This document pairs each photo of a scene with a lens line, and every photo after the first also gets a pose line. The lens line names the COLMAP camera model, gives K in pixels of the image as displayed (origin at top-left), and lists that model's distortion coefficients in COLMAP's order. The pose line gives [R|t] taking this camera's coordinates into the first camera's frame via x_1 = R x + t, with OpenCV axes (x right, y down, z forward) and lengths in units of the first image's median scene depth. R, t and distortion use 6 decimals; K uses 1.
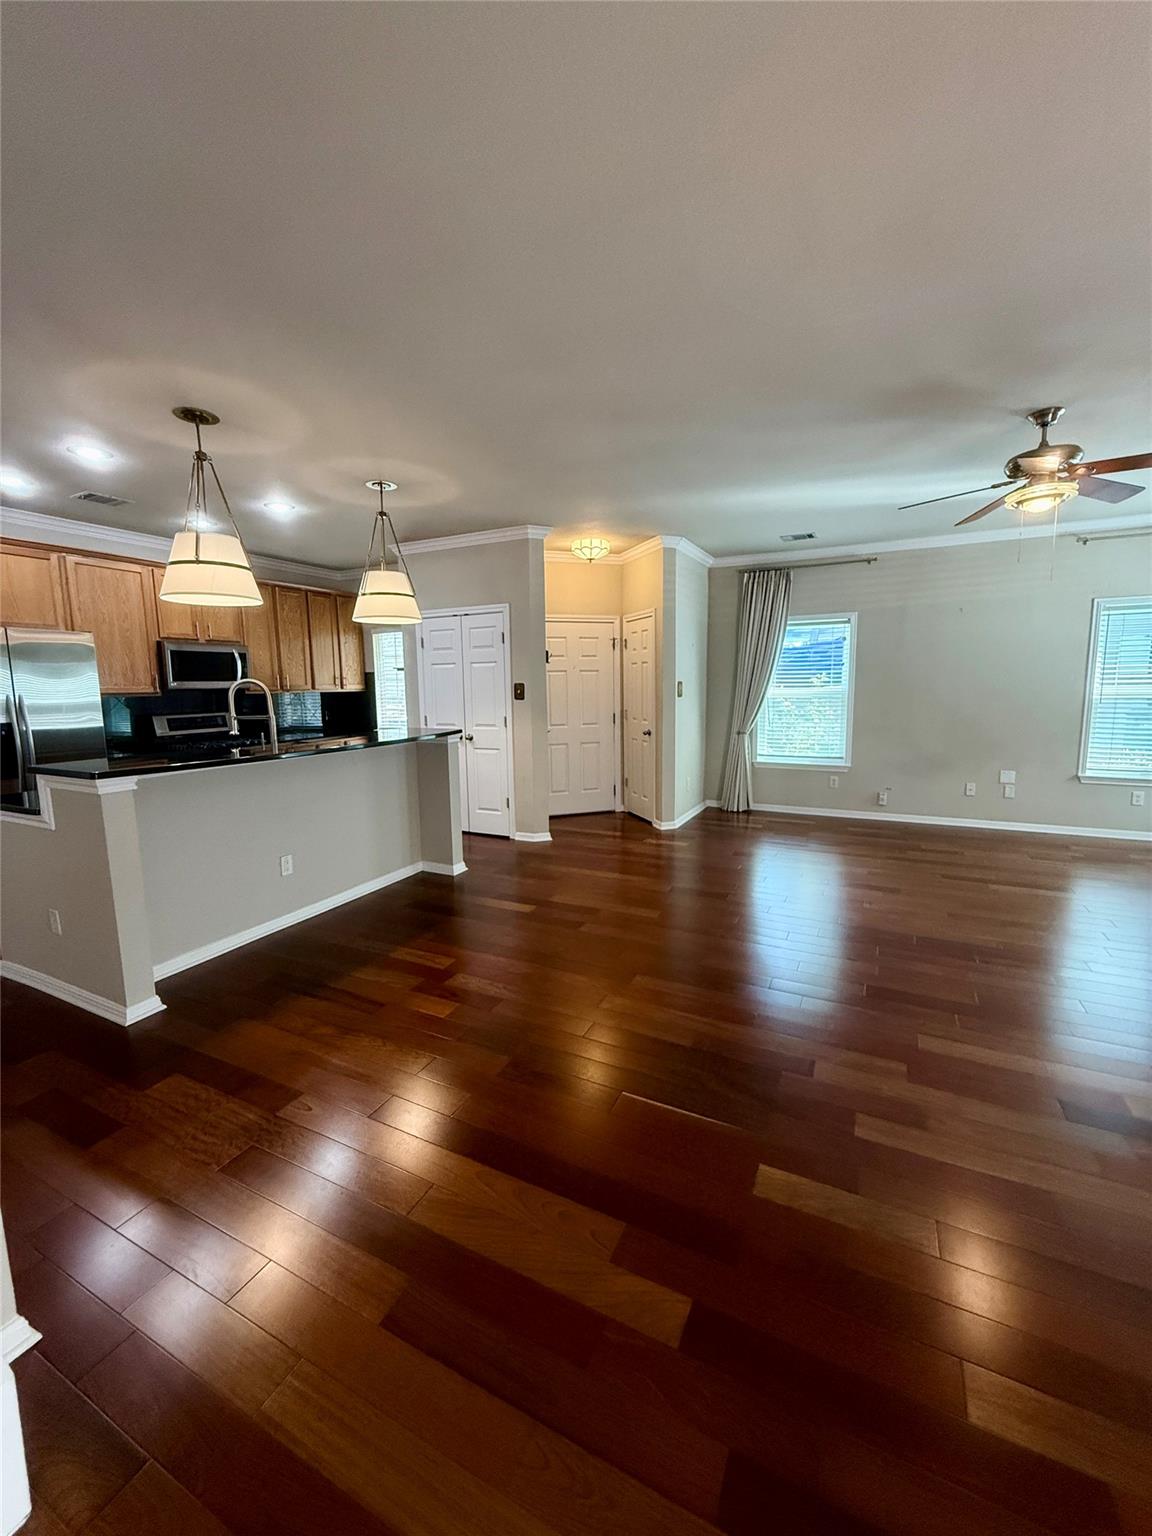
lens RADIAL K [[614.4, 0, 575.1], [0, 614.4, 765.0], [0, 0, 1]] dist [0.001353, 0.000268]
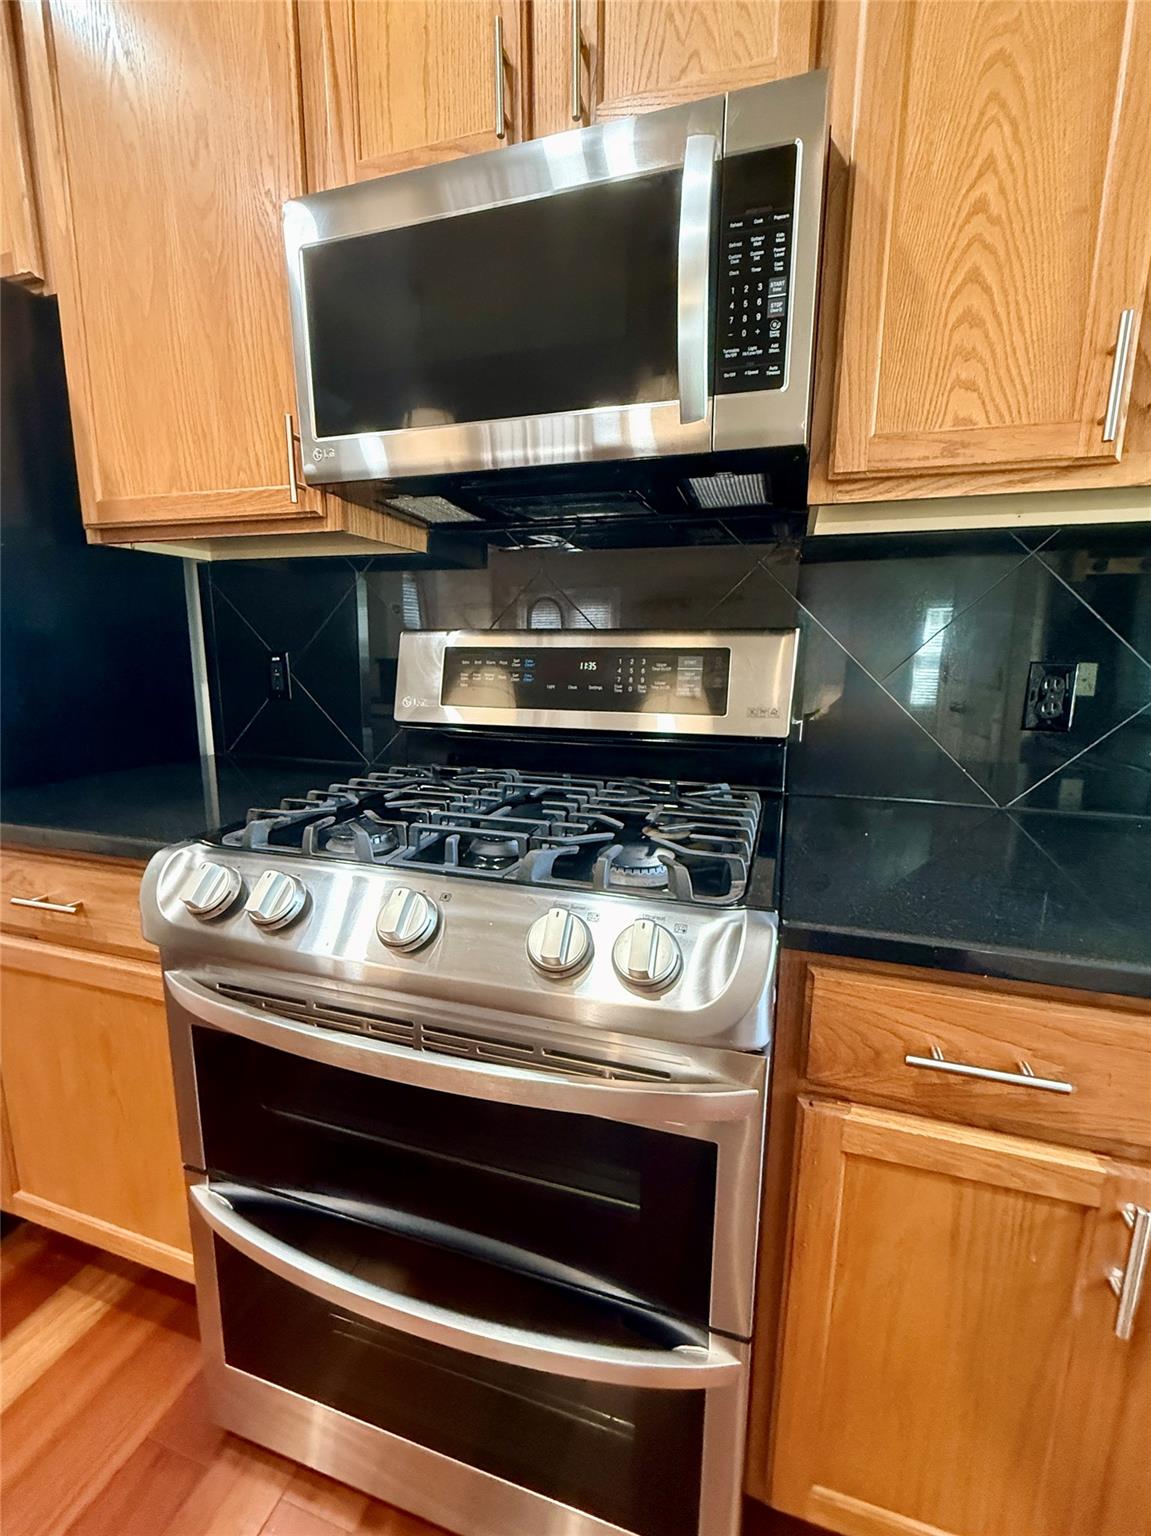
lens RADIAL K [[614.4, 0, 574.6], [0, 614.4, 765.0], [0, 0, 1]] dist [0.001353, 0.000268]
pose [[0.127201, 0.194868, -0.972546, -0.420850], [-0.137065, 0.974558, 0.177344, -0.080133], [0.982361, 0.110743, 0.150675, 1.011257]]
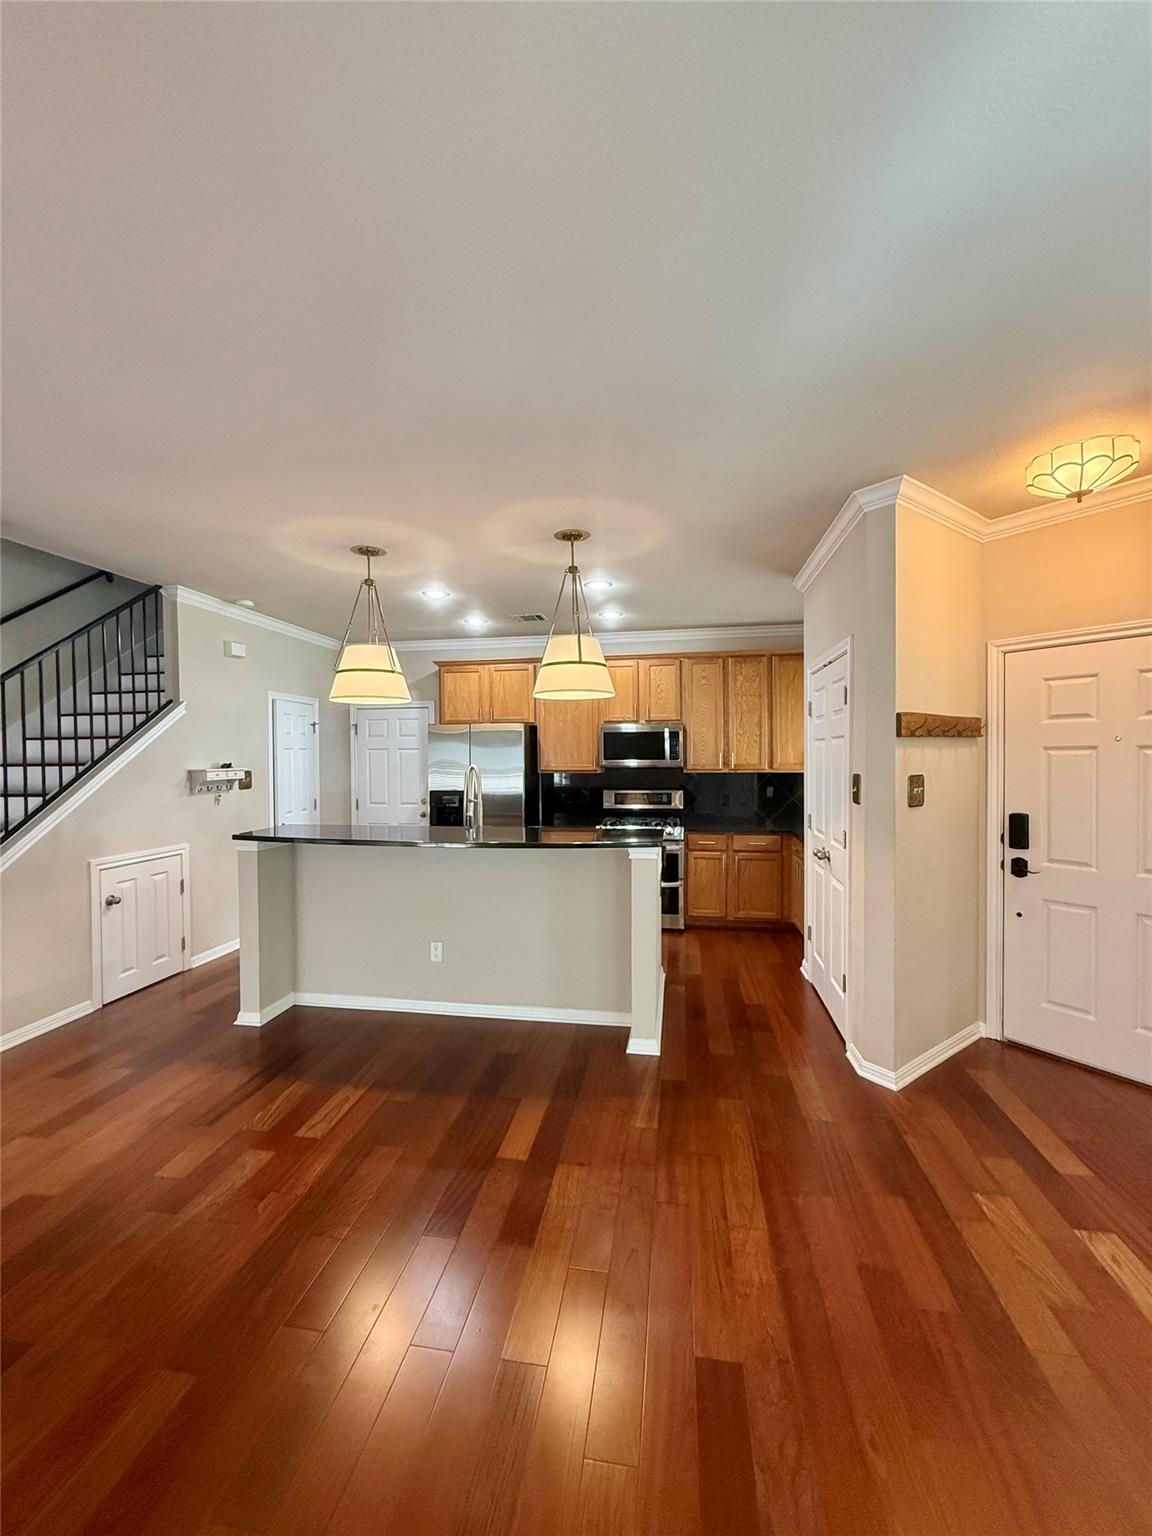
lens RADIAL K [[614.4, 0, 575.1], [0, 614.4, 765.0], [0, 0, 1]] dist [0.001353, 0.000268]
pose [[0.291375, 0.023946, -0.956309, 0.364955], [-0.125780, 0.991967, -0.013485, -0.101679], [0.948304, 0.124214, 0.292047, 0.604689]]
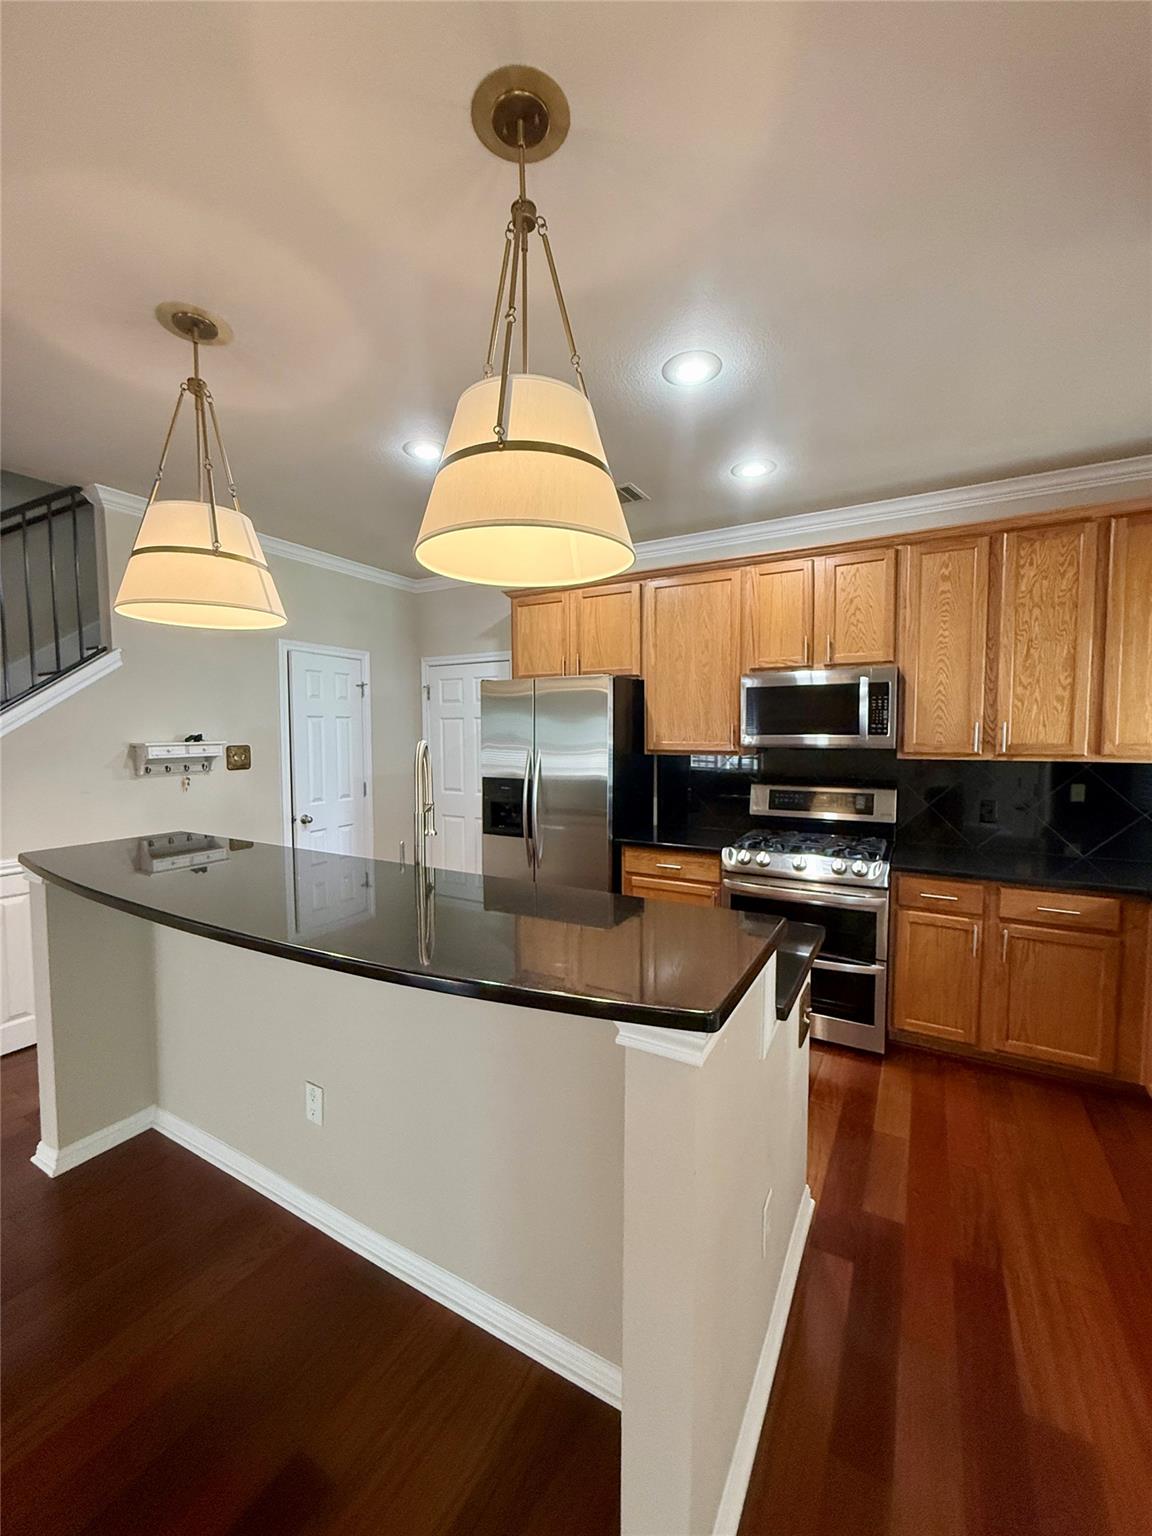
lens RADIAL K [[614.4, 0, 575.1], [0, 614.4, 765.0], [0, 0, 1]] dist [0.001353, 0.000268]
pose [[-0.056124, 0.065202, -0.996293, 0.004146], [-0.132648, 0.988533, 0.072167, -0.121790], [0.989573, 0.136206, -0.046831, 0.818860]]
